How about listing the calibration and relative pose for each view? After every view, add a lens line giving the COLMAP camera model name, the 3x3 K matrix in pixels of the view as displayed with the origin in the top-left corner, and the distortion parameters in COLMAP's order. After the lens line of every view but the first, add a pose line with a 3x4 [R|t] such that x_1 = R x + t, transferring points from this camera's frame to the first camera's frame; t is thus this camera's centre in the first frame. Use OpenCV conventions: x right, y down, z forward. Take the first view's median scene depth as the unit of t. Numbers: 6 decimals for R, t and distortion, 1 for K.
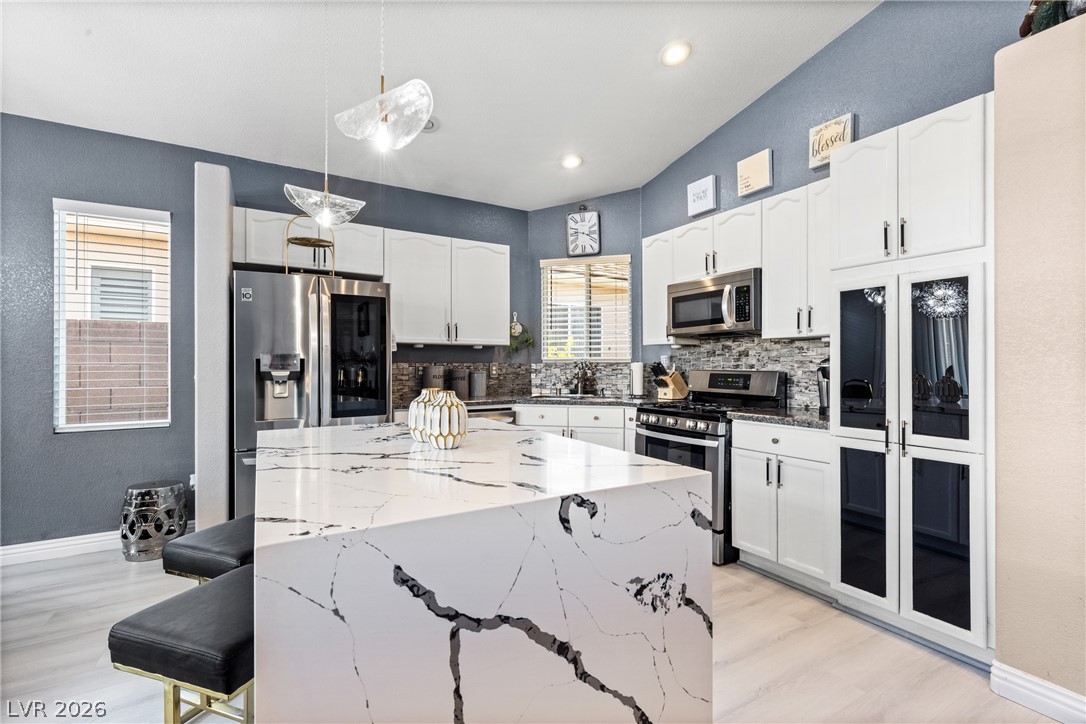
lens RADIAL K [[485.7, 0, 543.9], [0, 485.7, 363.0], [0, 0, 1]] dist [0.007852, 0.000006]
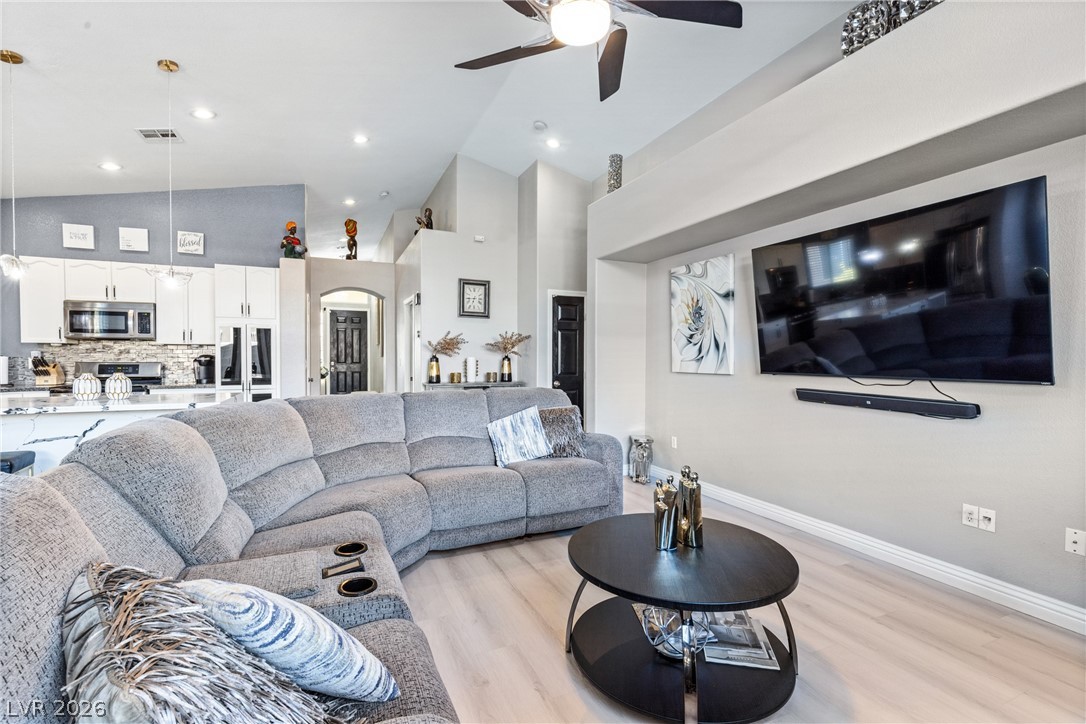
lens RADIAL K [[485.7, 0, 544.1], [0, 485.7, 365.3], [0, 0, 1]] dist [0.007852, 0.000006]
pose [[0.111087, -0.018735, 0.993634, -1.156320], [-0.006233, 0.999789, 0.019548, -0.015889], [-0.993791, -0.008365, 0.110947, -0.592623]]
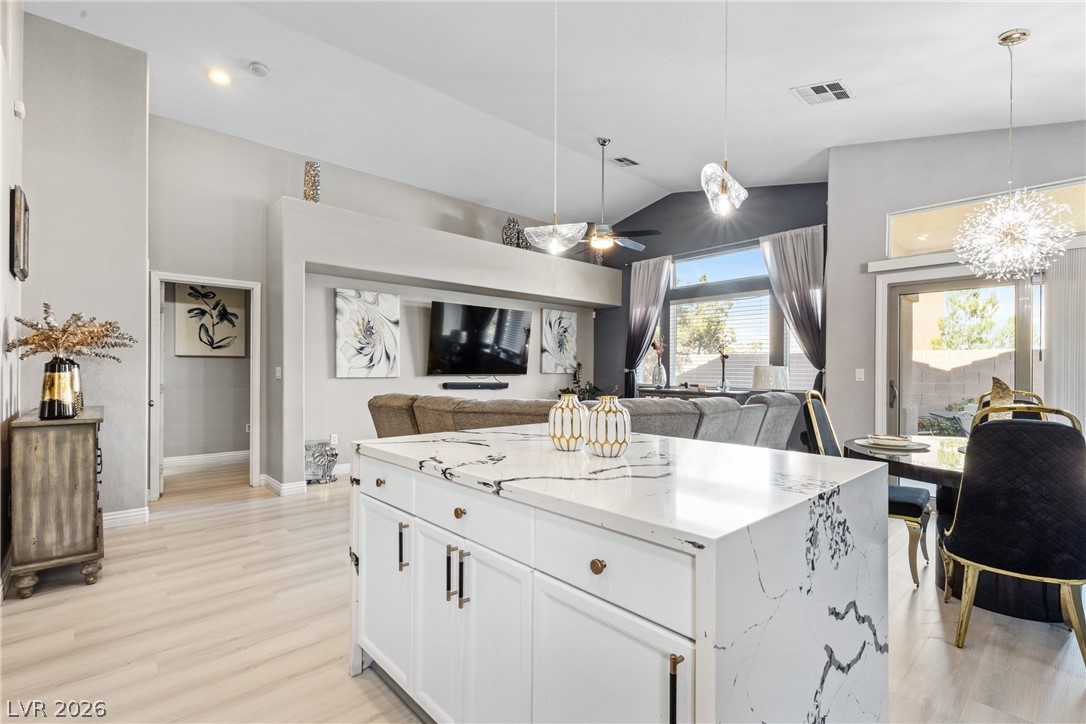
lens RADIAL K [[485.7, 0, 537.0], [0, 485.7, 365.8], [0, 0, 1]] dist [0.007852, 0.000006]
pose [[-0.976409, -0.006943, -0.215817, 0.066599], [-0.004941, 0.999940, -0.009816, 0.002743], [0.215872, -0.008518, -0.976385, 1.024823]]
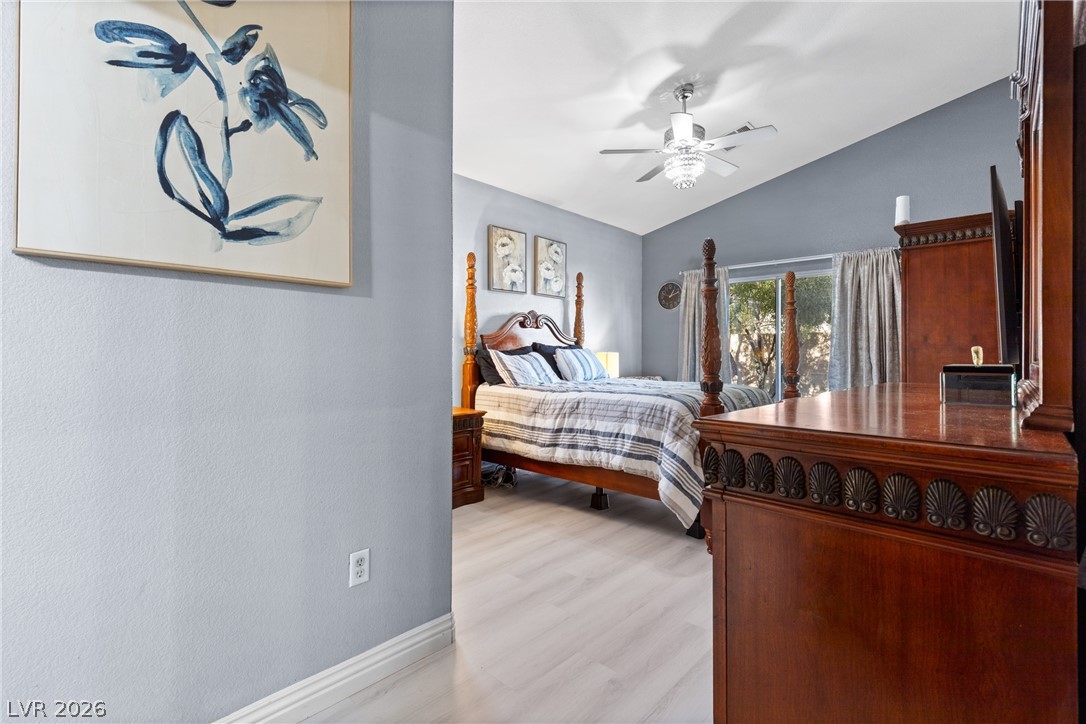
lens RADIAL K [[485.7, 0, 544.7], [0, 485.7, 345.1], [0, 0, 1]] dist [0.007852, 0.000006]
pose [[-0.959527, -0.010146, -0.281435, 0.782339], [-0.005133, 0.999815, -0.018545, 0.022485], [0.281571, -0.016350, -0.959401, -0.720858]]
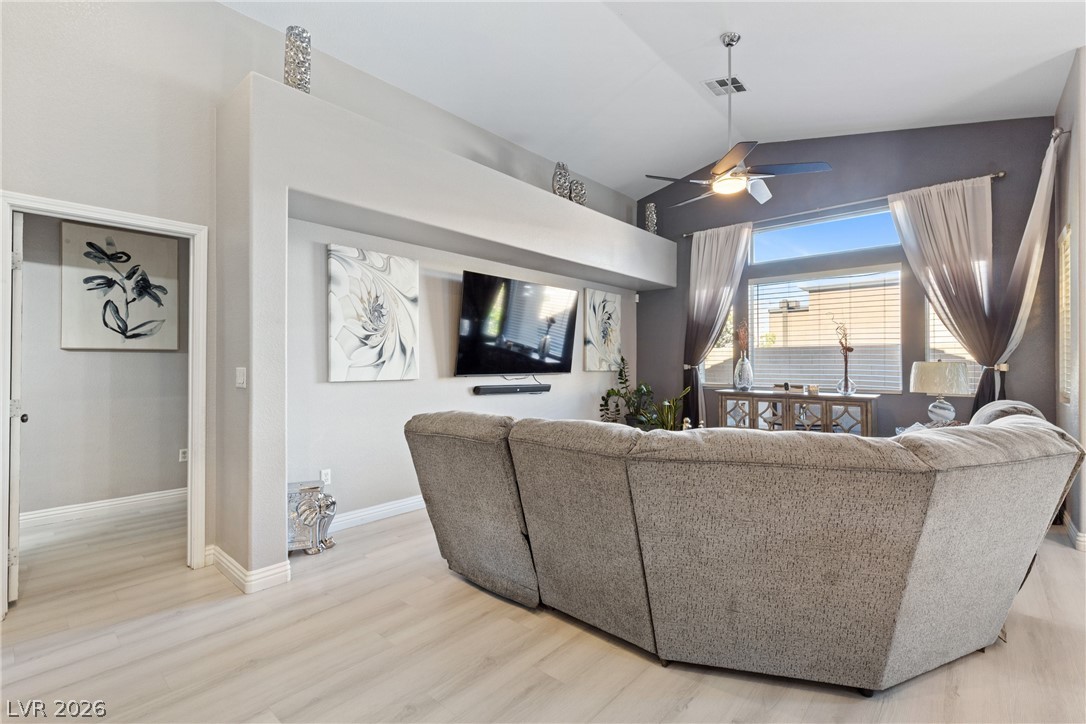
lens RADIAL K [[485.7, 0, 540.2], [0, 485.7, 357.1], [0, 0, 1]] dist [0.007852, 0.000006]
pose [[-0.949575, -0.005836, -0.313486, 0.281002], [-0.000958, 0.999876, -0.015714, -0.008561], [0.313538, -0.014622, -0.949463, 0.398724]]
